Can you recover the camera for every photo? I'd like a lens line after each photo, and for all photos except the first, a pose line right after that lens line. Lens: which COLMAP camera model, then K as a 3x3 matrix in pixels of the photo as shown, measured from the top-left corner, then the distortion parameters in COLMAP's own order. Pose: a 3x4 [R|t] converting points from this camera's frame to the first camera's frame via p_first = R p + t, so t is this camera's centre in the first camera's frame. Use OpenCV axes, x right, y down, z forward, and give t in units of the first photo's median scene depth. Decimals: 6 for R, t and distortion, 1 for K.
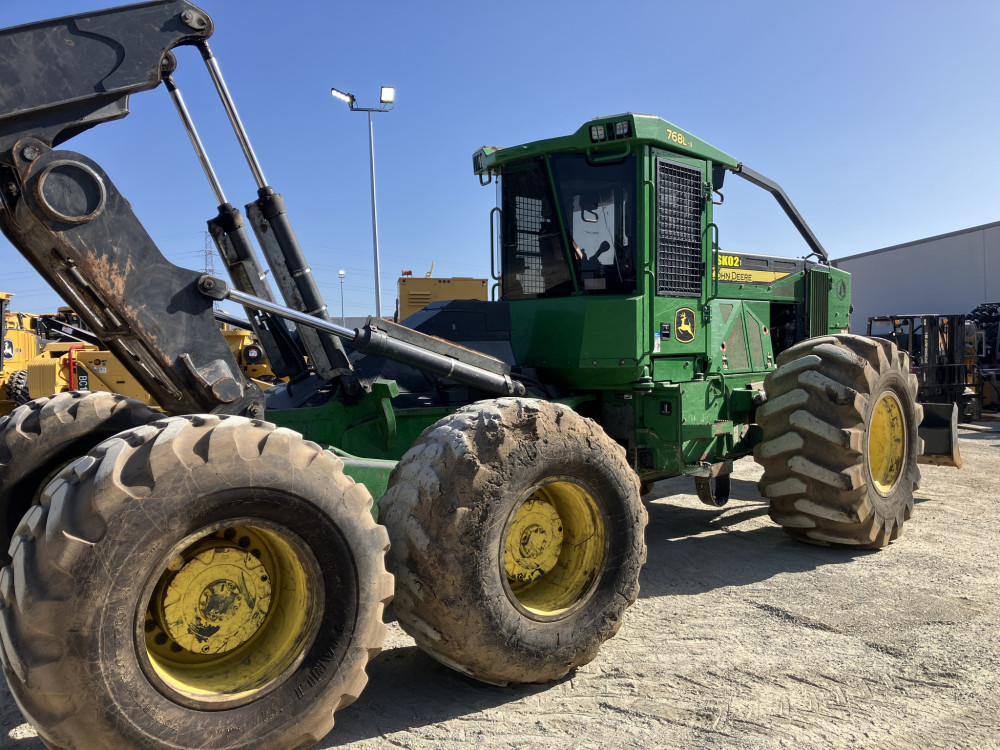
lens RADIAL K [[788.0, 0, 499.9], [0, 788.0, 385.3], [0, 0, 1]] dist [0.056112, -0.090702]
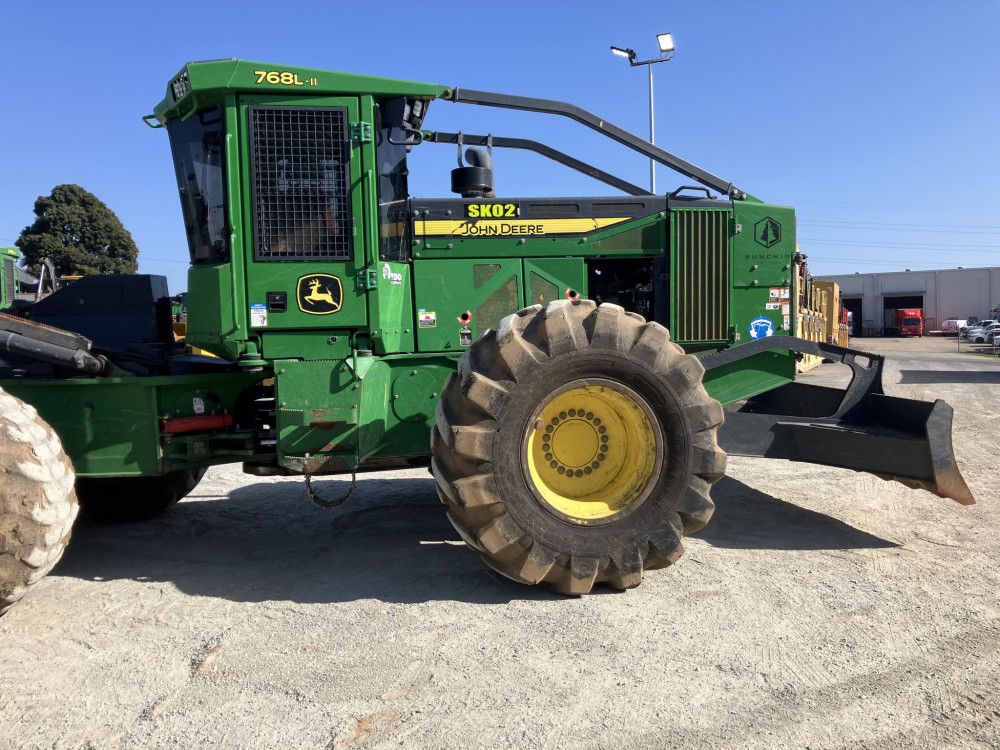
lens RADIAL K [[795.7, 0, 512.3], [0, 795.7, 365.8], [0, 0, 1]] dist [0.066704, -0.091559]
pose [[0.828608, 0.027840, -0.559137, 0.898189], [-0.016158, 0.999536, 0.025823, -0.023620], [0.559596, -0.012362, 0.828673, 0.393478]]
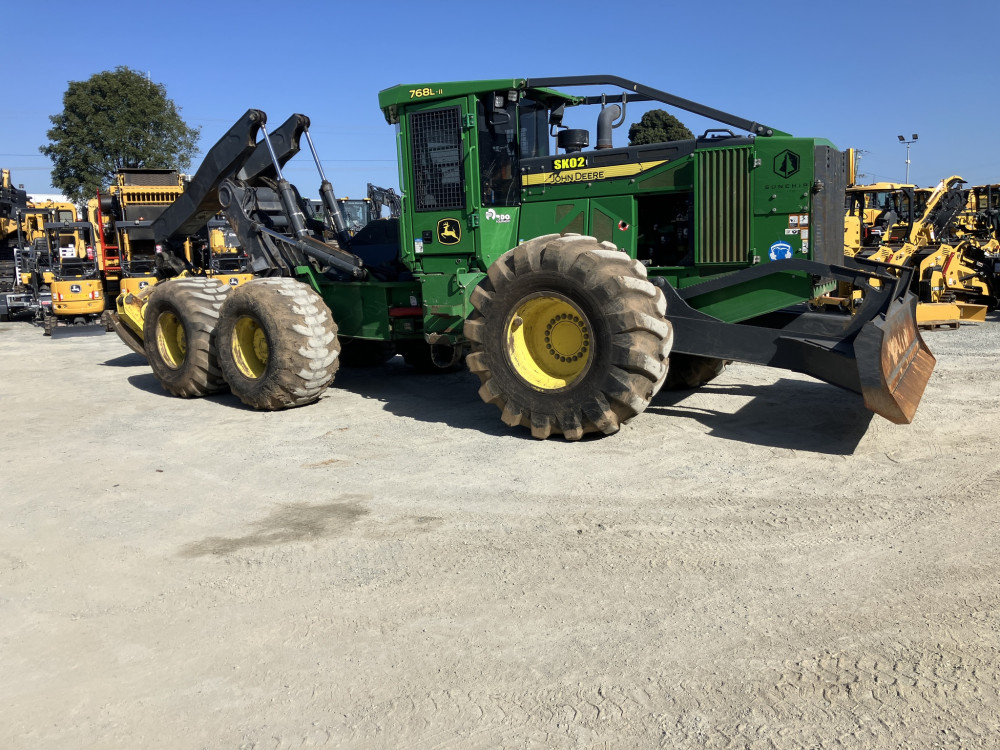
lens RADIAL K [[795.7, 0, 512.3], [0, 795.7, 365.8], [0, 0, 1]] dist [0.066704, -0.091559]
pose [[0.270340, 0.151442, -0.950780, 1.580649], [-0.011596, 0.987991, 0.154073, -0.060304], [0.962695, -0.030627, 0.268849, 0.732587]]
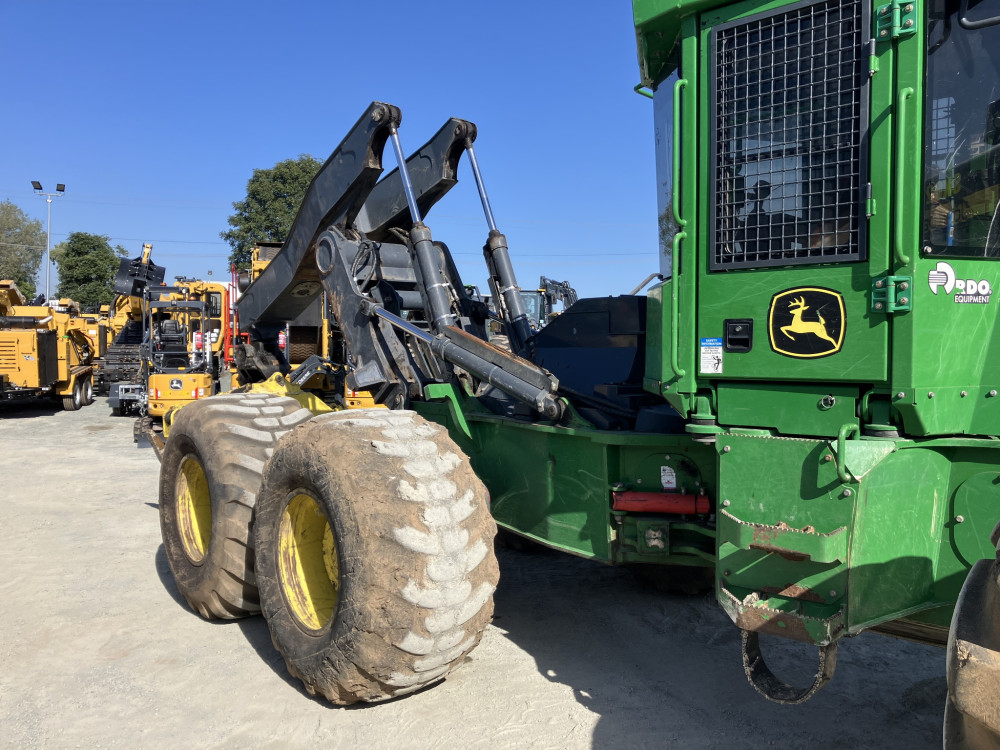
lens RADIAL K [[826.3, 0, 500.0], [0, 826.3, 375.0], [0, 0, 1]] dist [0.066074, -0.104658]
pose [[0.058055, 0.053420, -0.996883, 0.749159], [-0.048993, 0.997517, 0.050601, -0.060080], [0.997110, 0.045903, 0.060528, 0.776619]]
